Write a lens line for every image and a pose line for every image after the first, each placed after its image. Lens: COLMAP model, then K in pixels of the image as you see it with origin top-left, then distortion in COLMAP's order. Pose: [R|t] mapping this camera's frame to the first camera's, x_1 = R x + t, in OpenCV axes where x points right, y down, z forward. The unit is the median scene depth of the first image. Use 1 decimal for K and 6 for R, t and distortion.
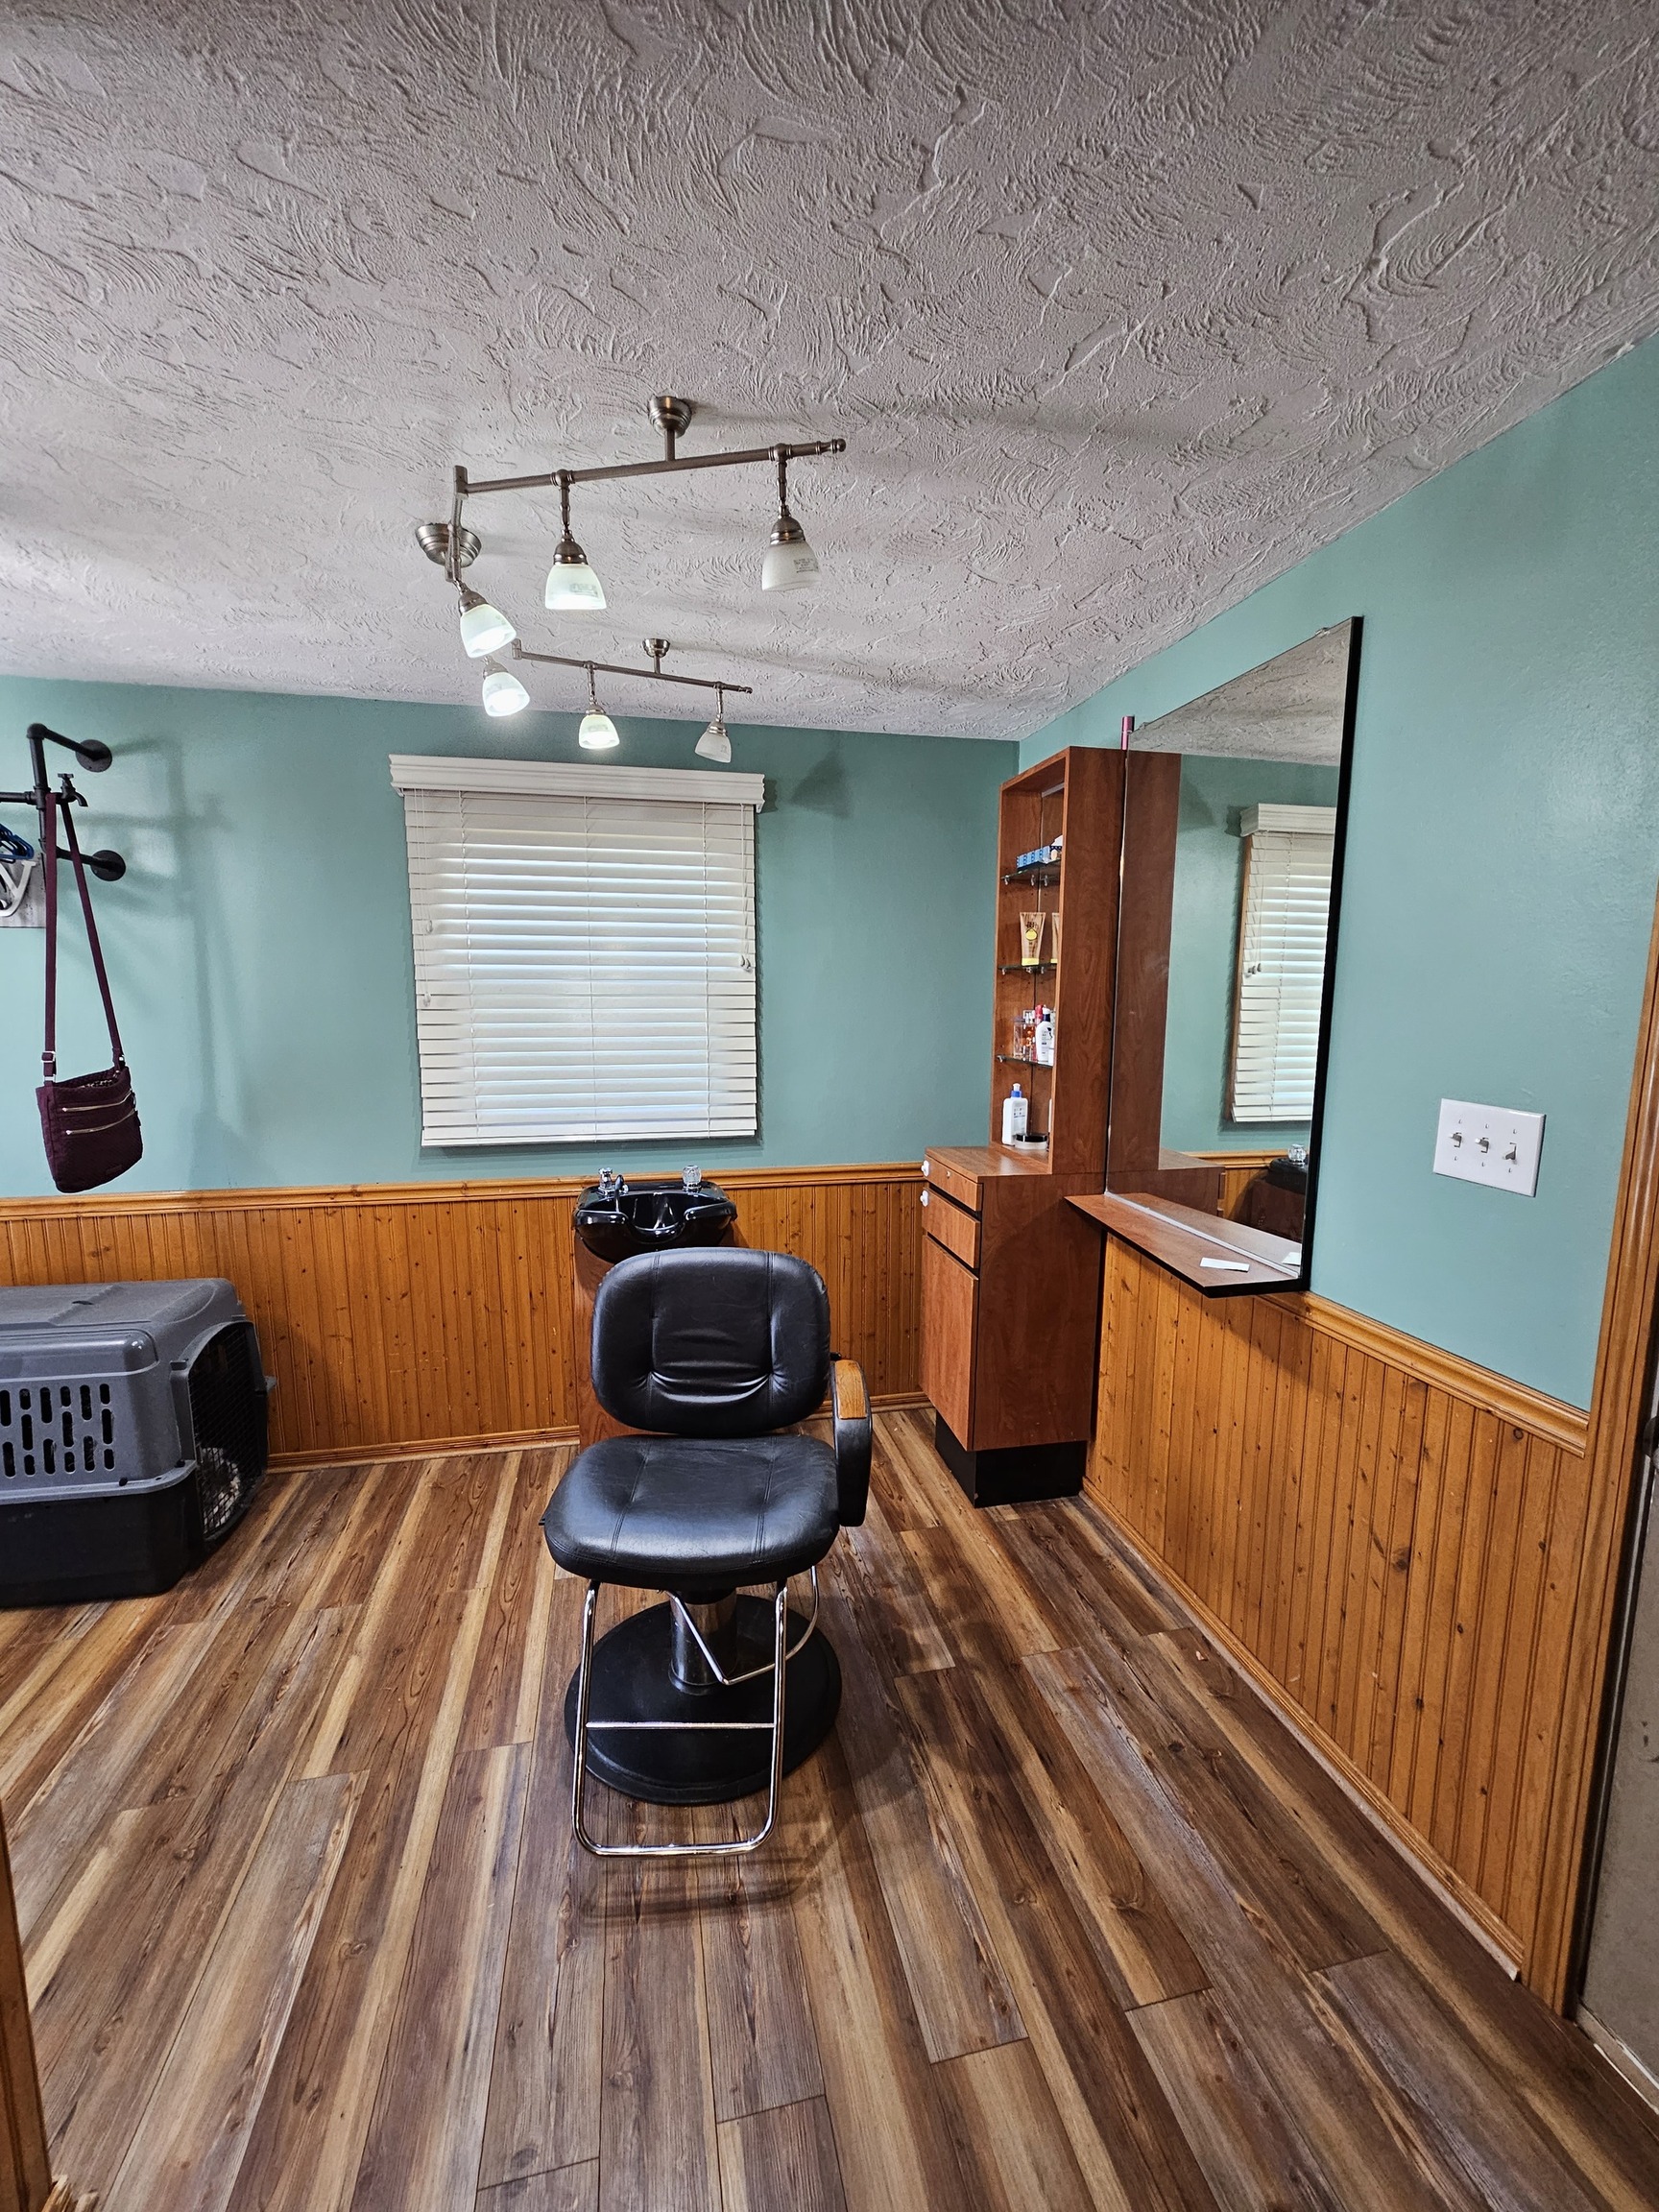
lens RADIAL K [[906.1, 0, 830.4], [0, 906.1, 1118.1], [0, 0, 1]] dist [-0.000688, 0.000547]
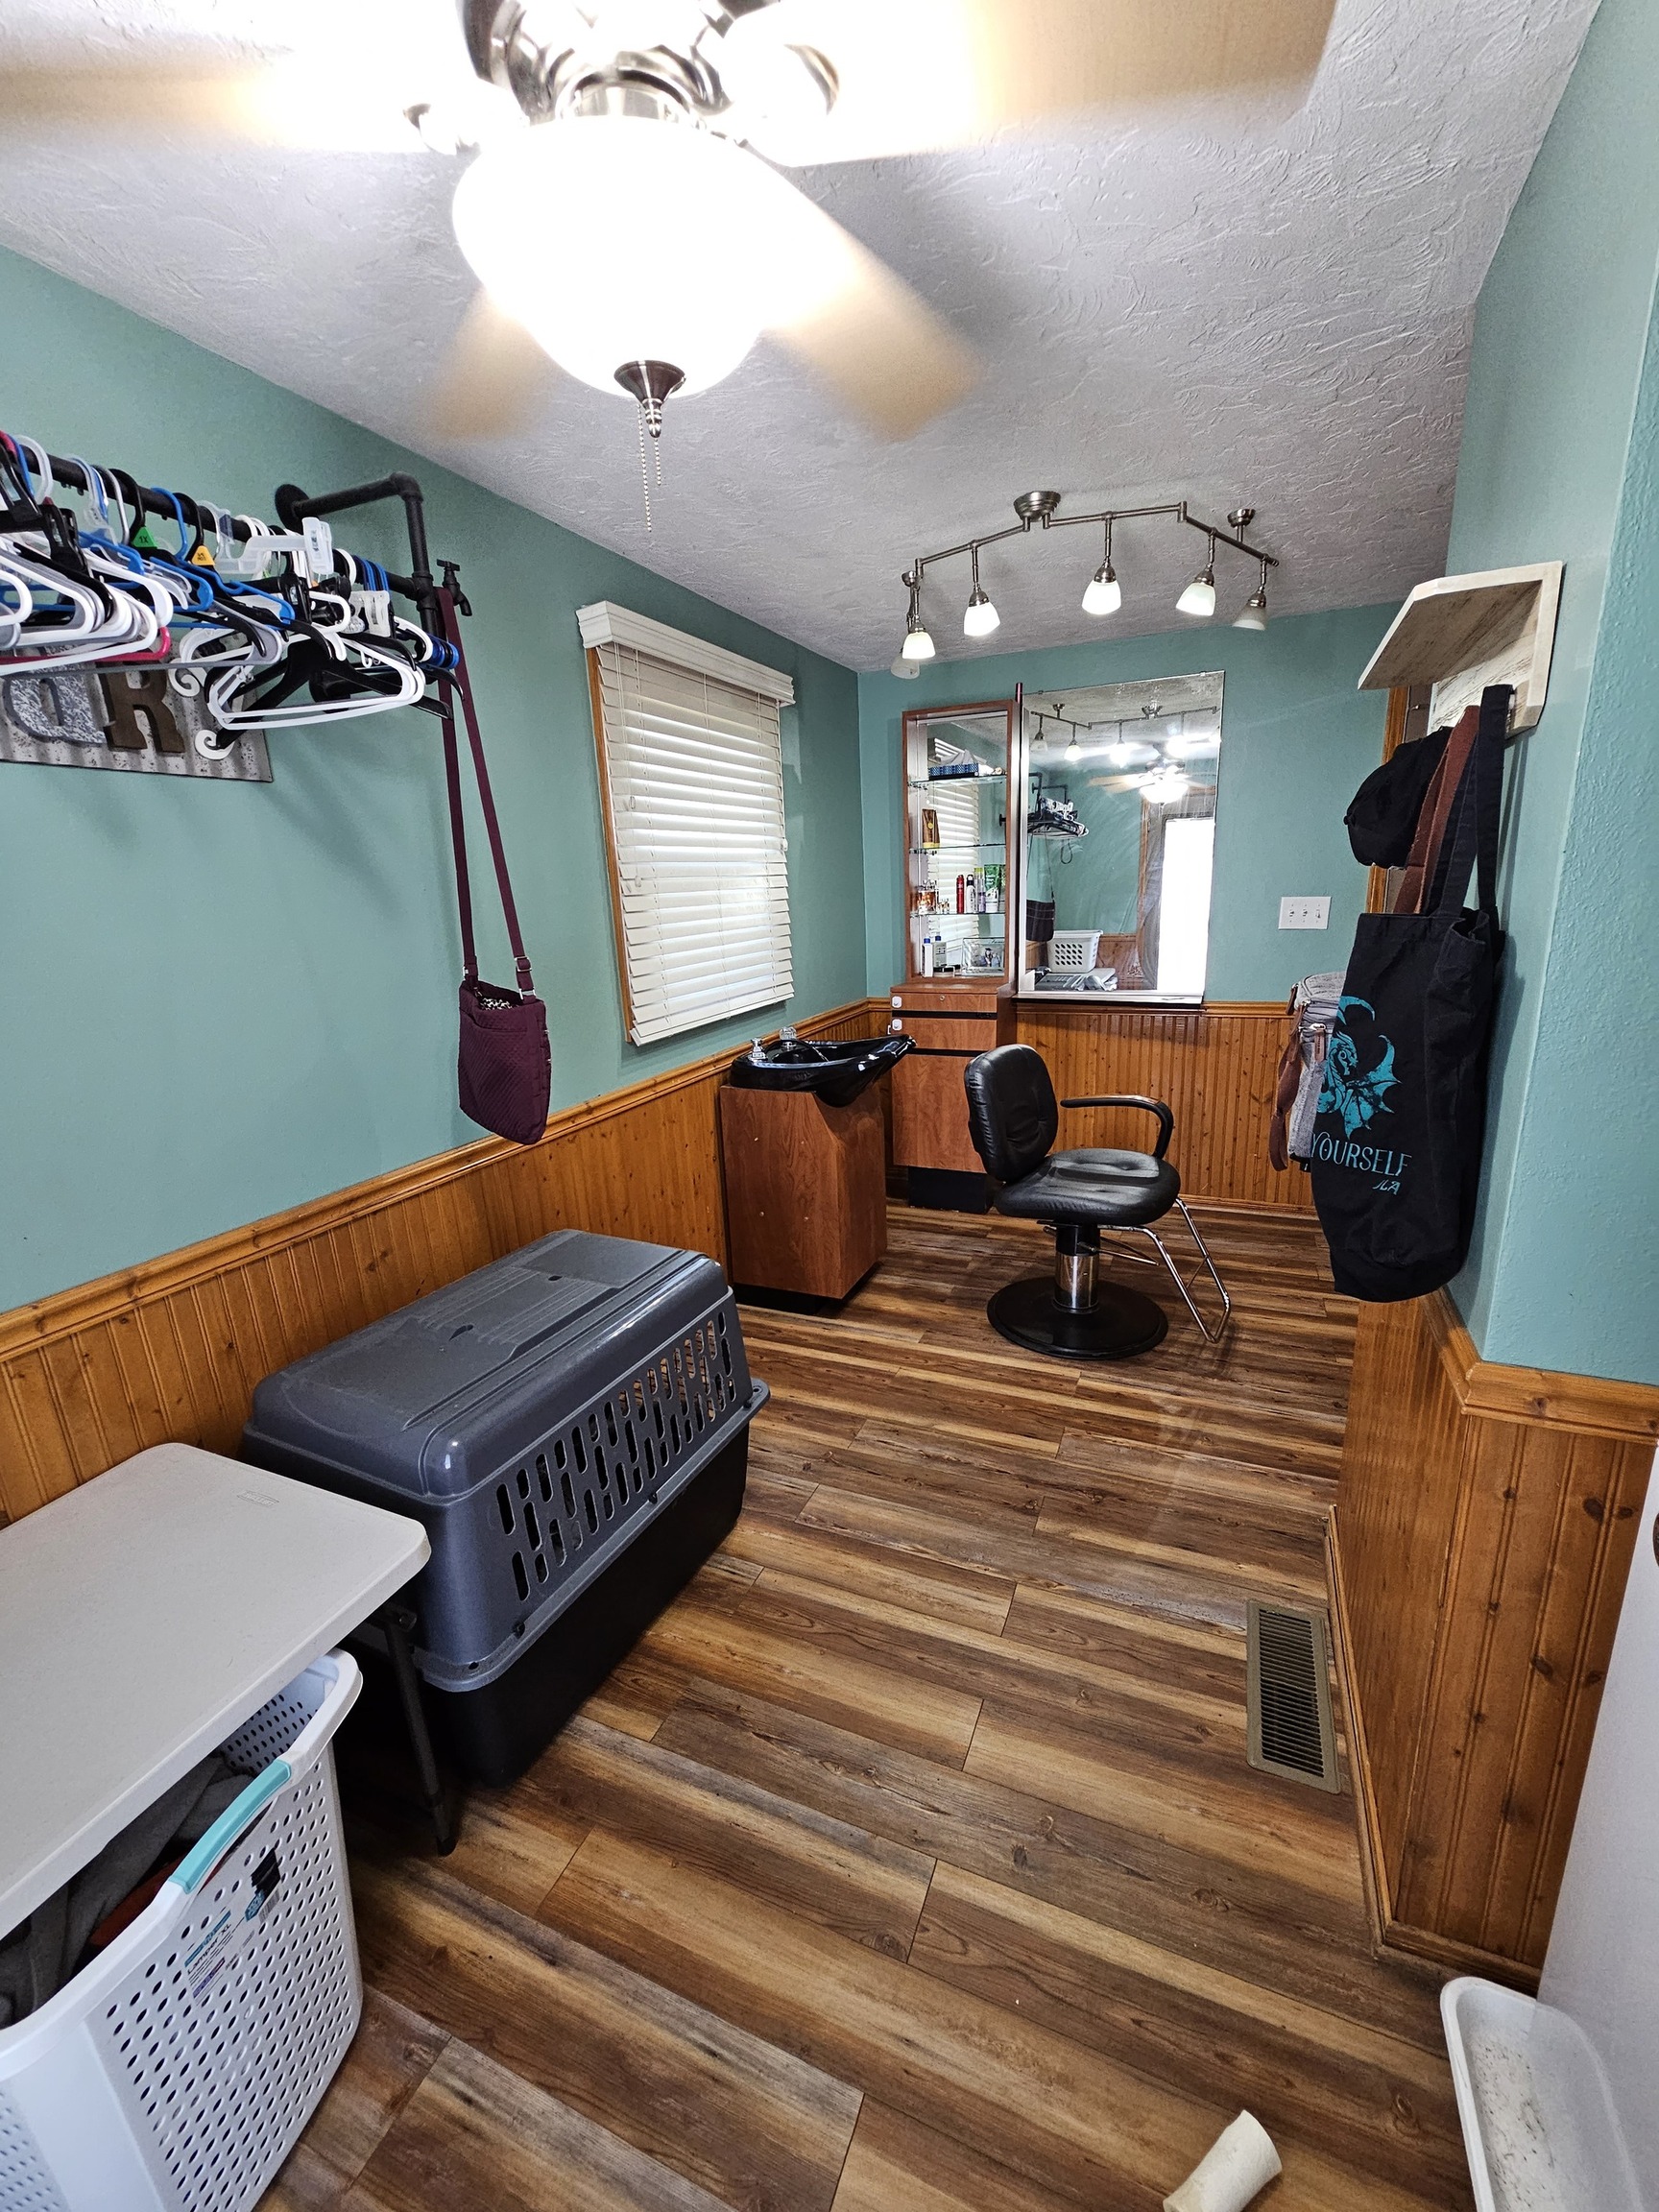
lens RADIAL K [[906.1, 0, 830.4], [0, 906.1, 1118.1], [0, 0, 1]] dist [-0.000688, 0.000547]
pose [[0.581191, -0.231977, 0.780002, -1.489597], [0.151392, 0.972597, 0.176451, -0.042637], [-0.799561, 0.015534, 0.600384, 0.387210]]
